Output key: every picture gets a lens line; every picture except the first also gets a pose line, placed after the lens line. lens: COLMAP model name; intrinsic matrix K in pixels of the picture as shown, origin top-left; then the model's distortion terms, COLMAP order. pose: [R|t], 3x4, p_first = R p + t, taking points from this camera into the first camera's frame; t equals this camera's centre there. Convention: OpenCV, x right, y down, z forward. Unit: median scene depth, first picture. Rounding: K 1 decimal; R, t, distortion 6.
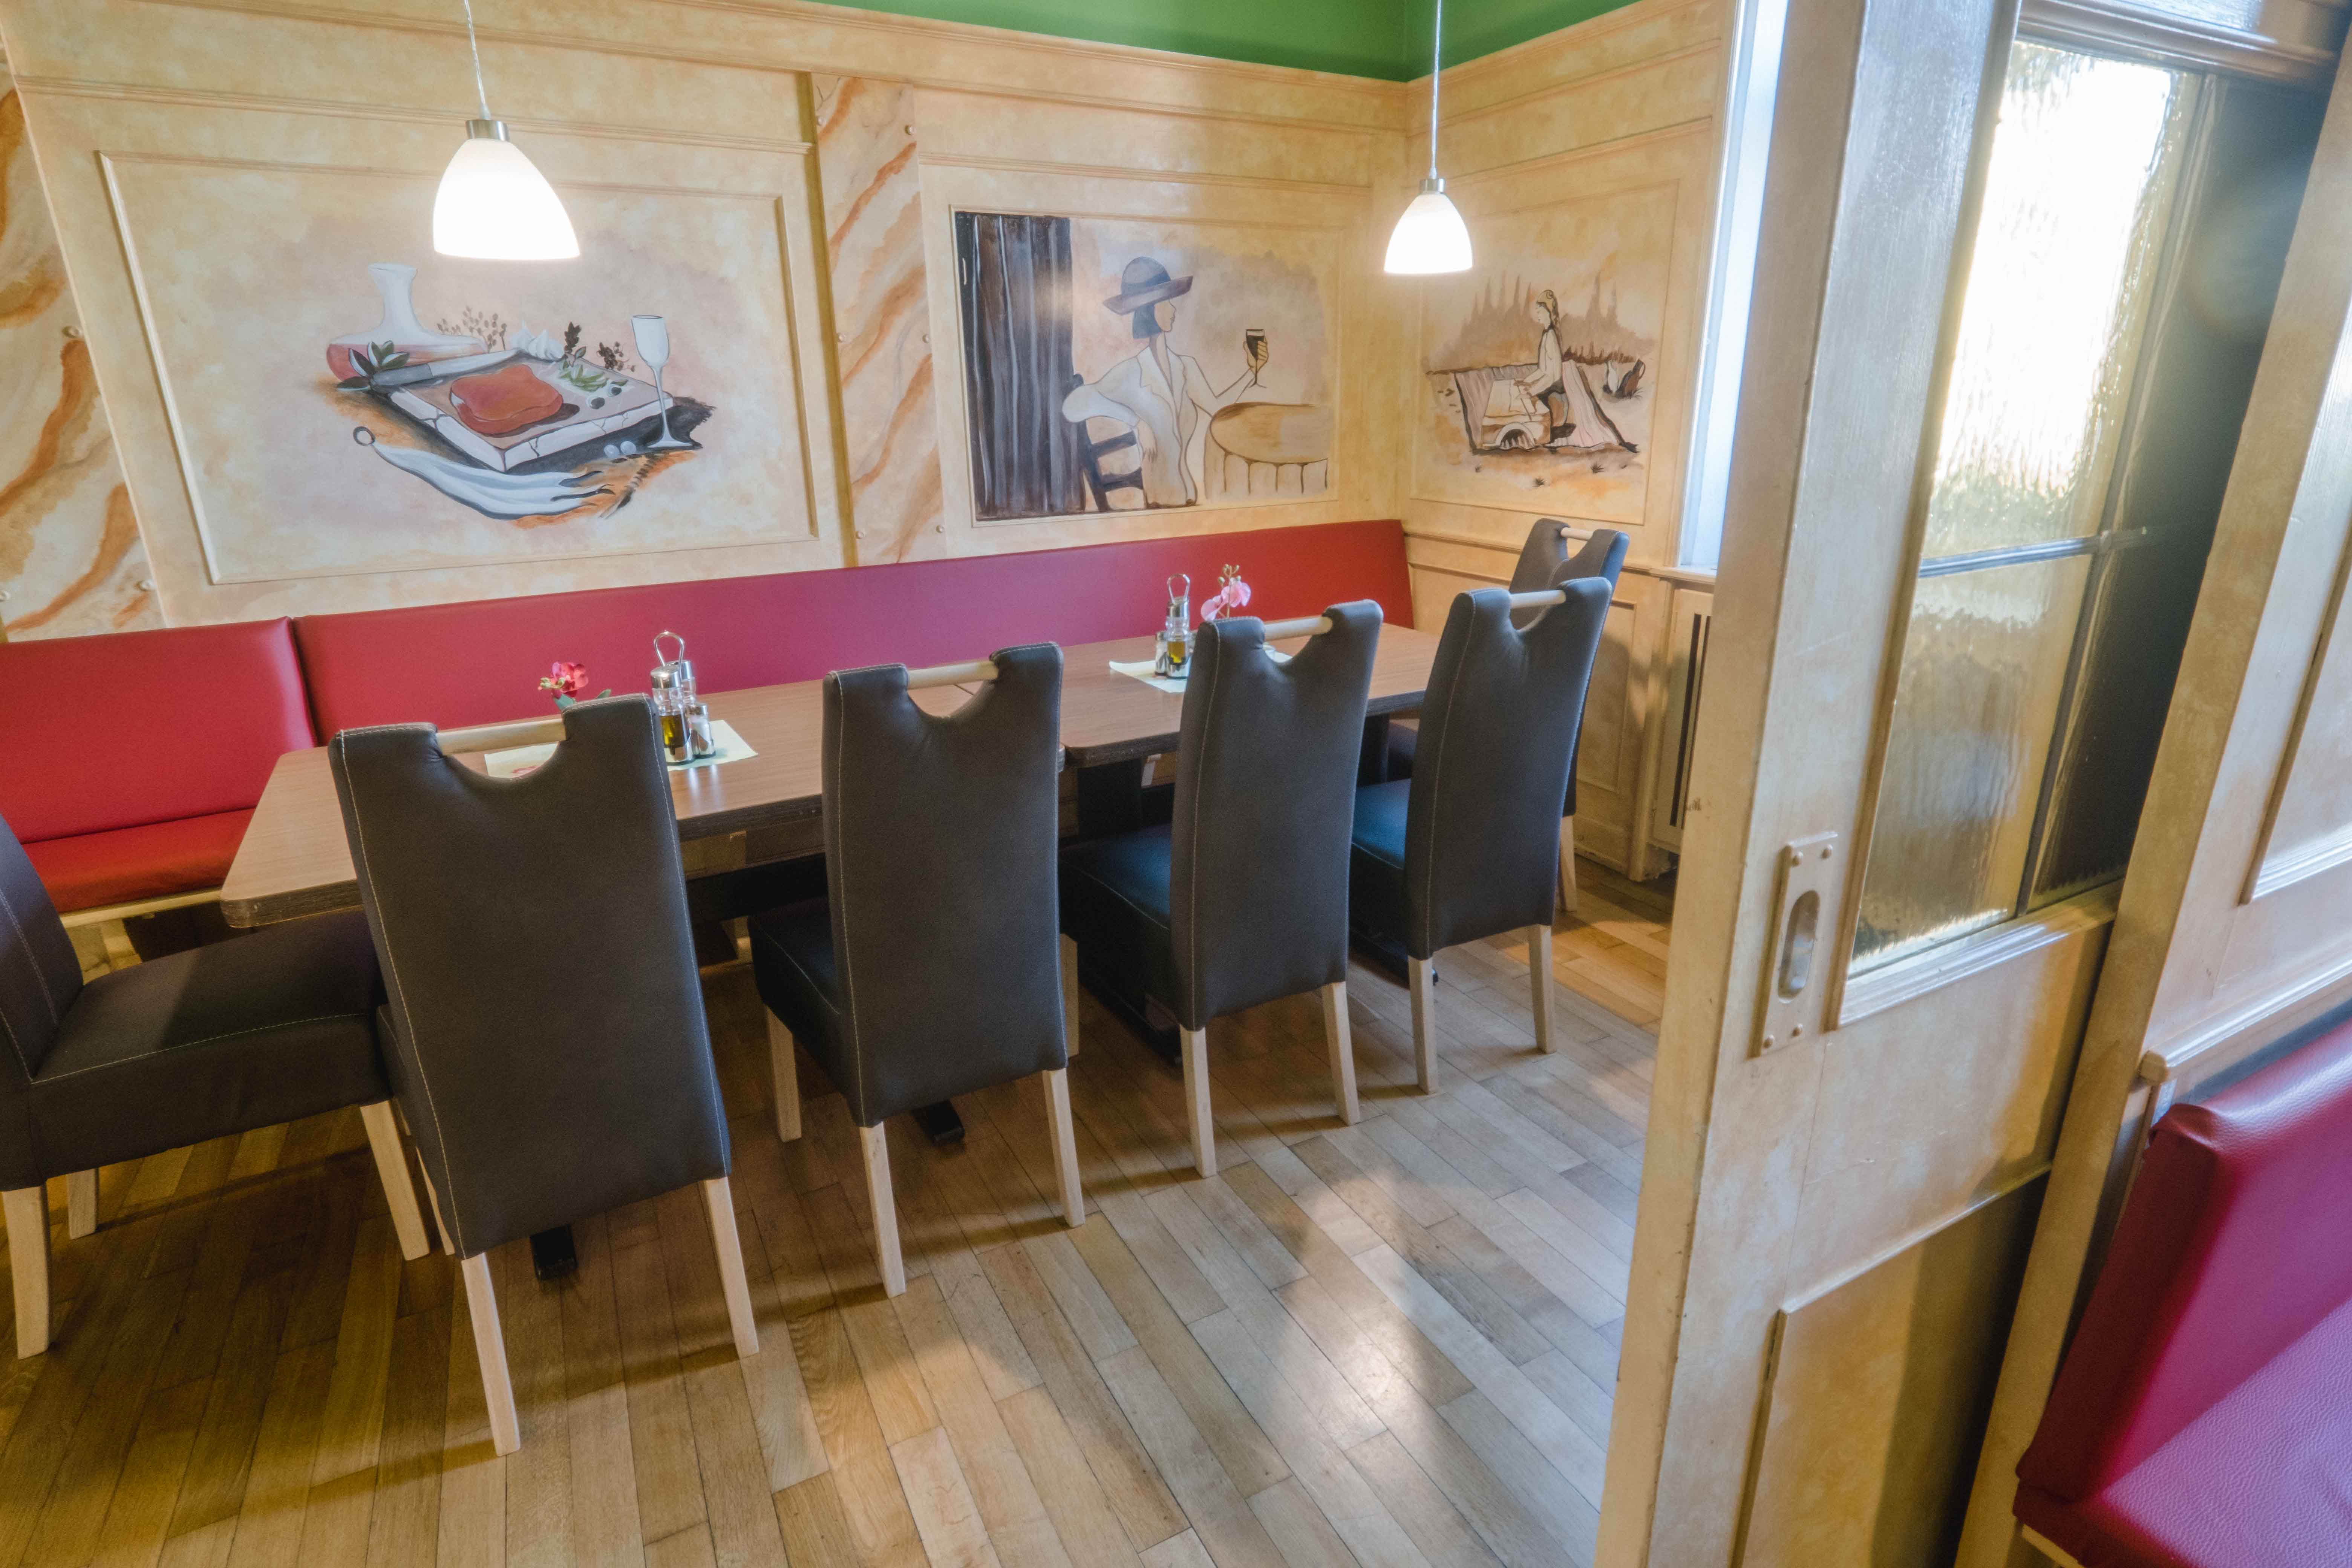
lens RADIAL K [[1188.9, 0, 1167.3], [0, 1188.9, 776.1], [0, 0, 1]] dist [-0.002057, -0.000310]
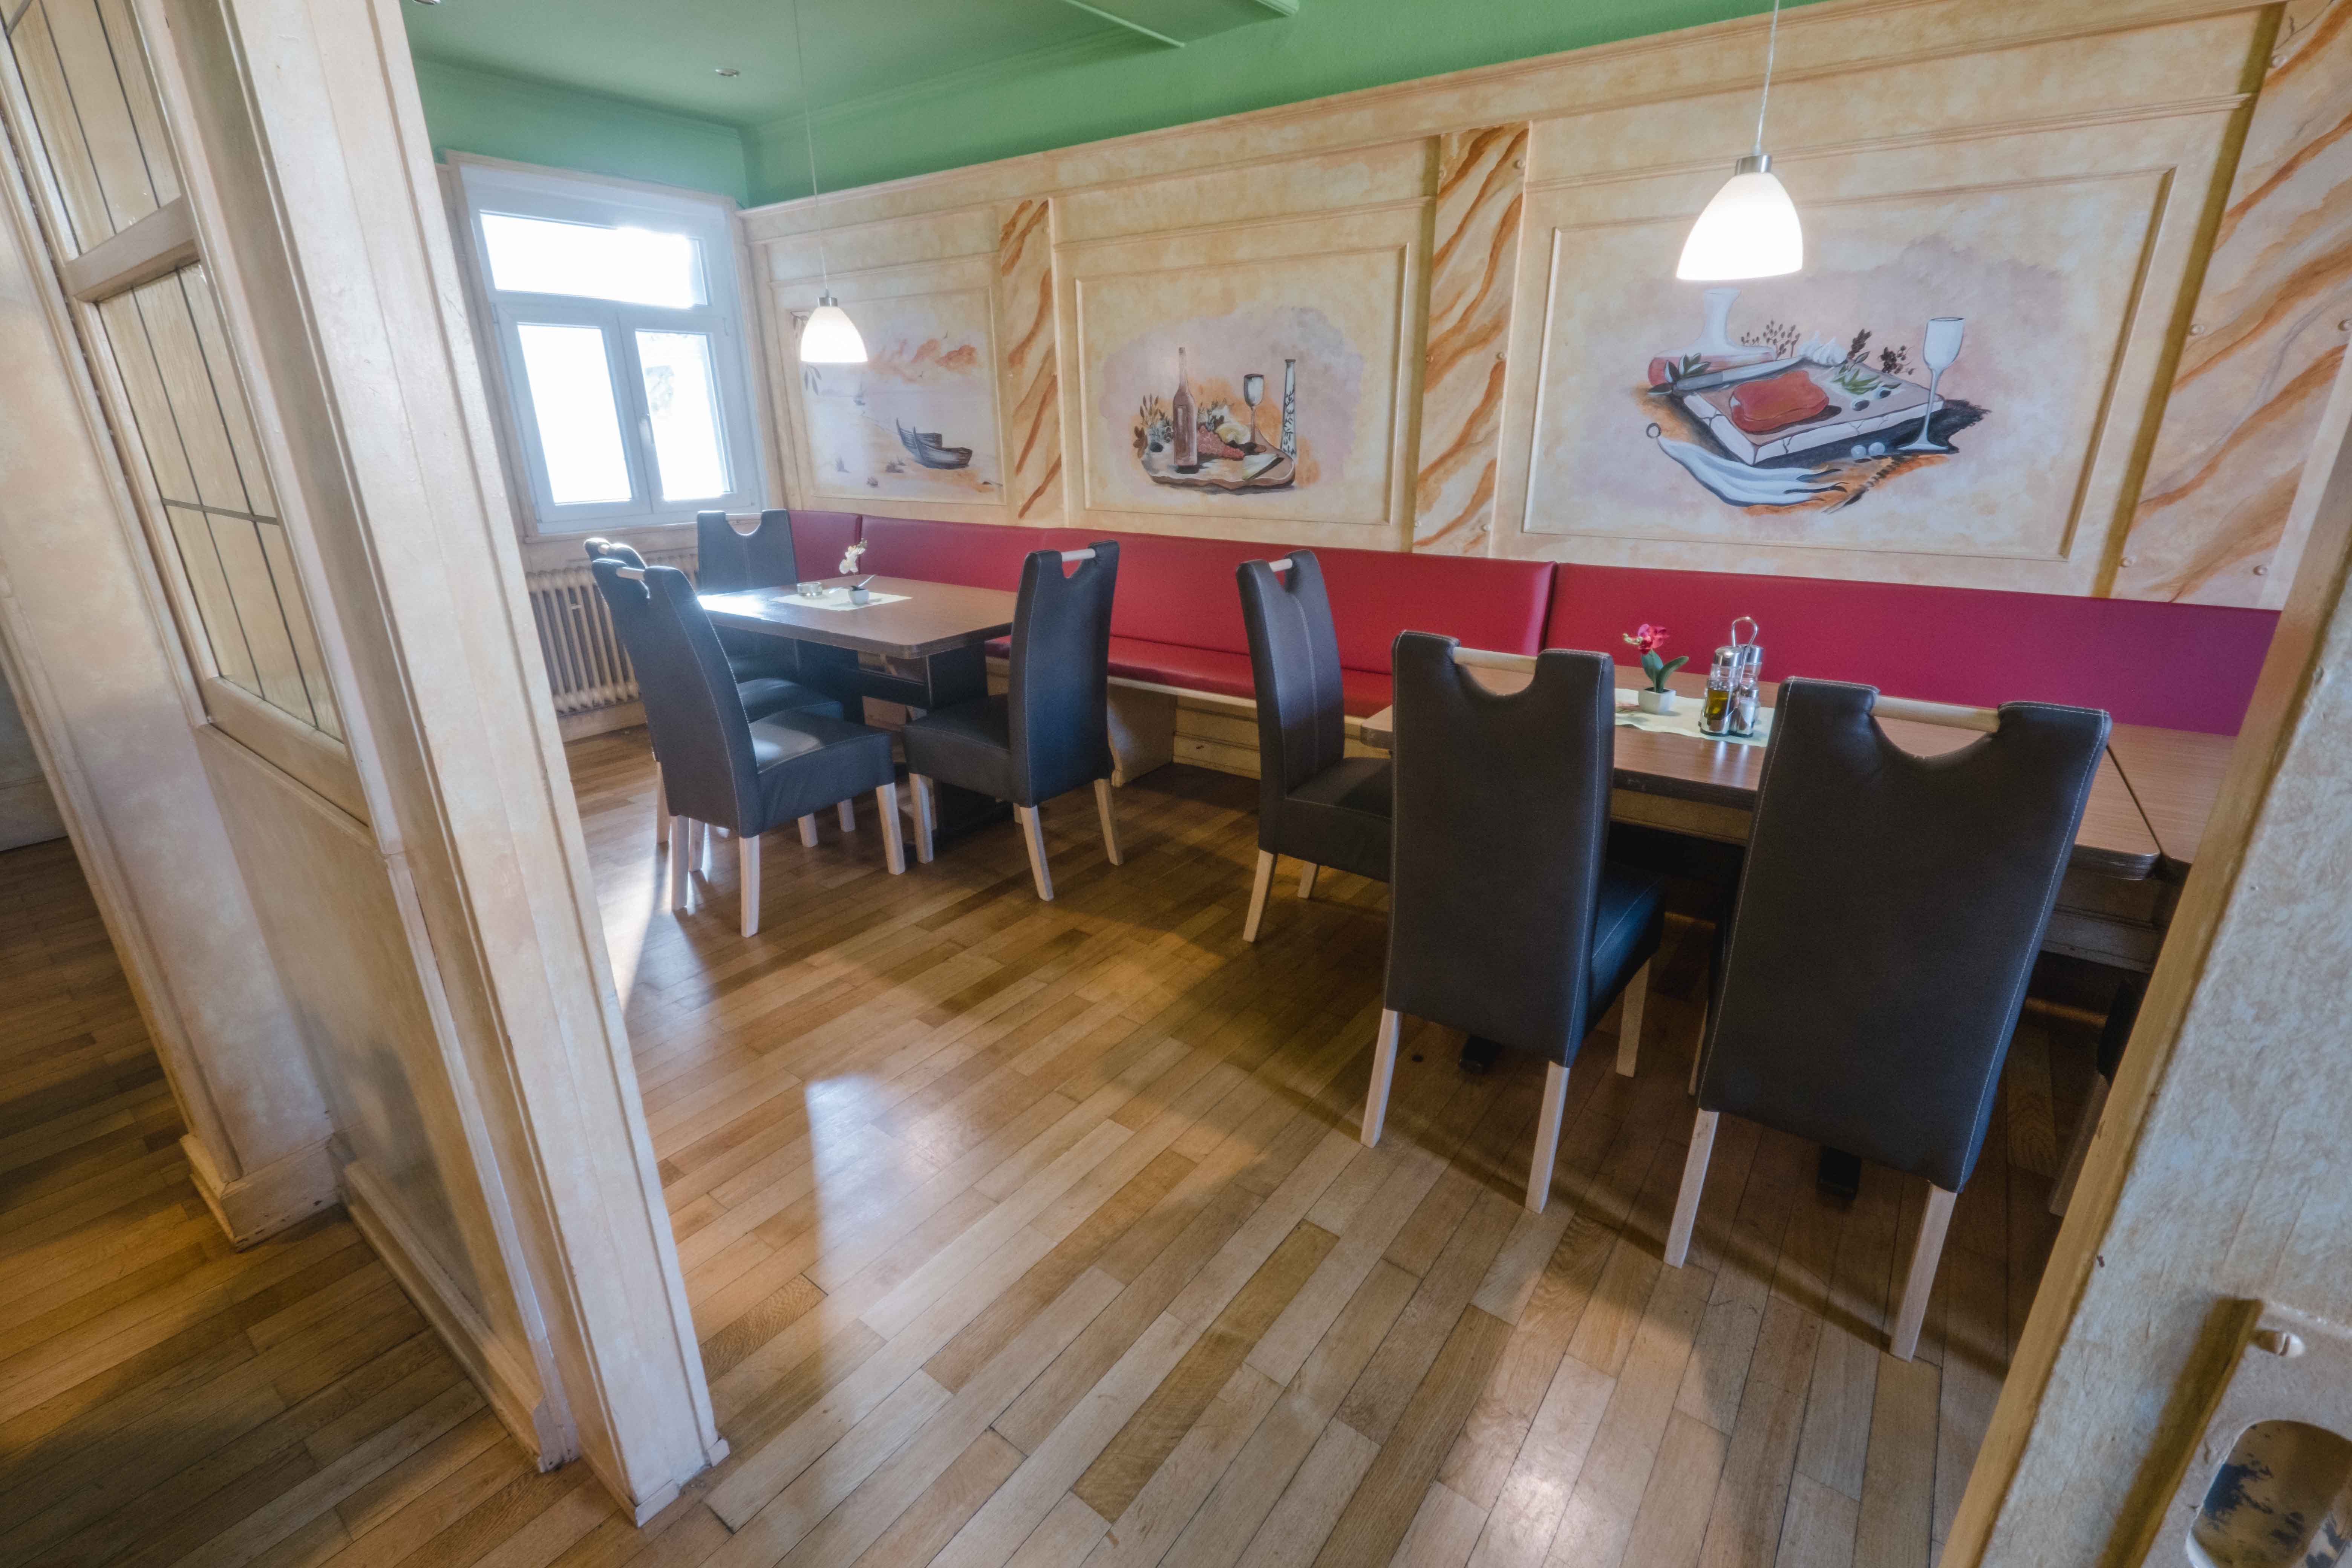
lens RADIAL K [[1007.8, 0, 1172.8], [0, 1007.8, 773.5], [0, 0, 1]] dist [0.006347, -0.006189]
pose [[0.423288, 0.314915, -0.849504, 0.142258], [-0.275272, 0.938023, 0.210567, -0.026695], [0.863164, 0.144714, 0.483741, 0.082318]]
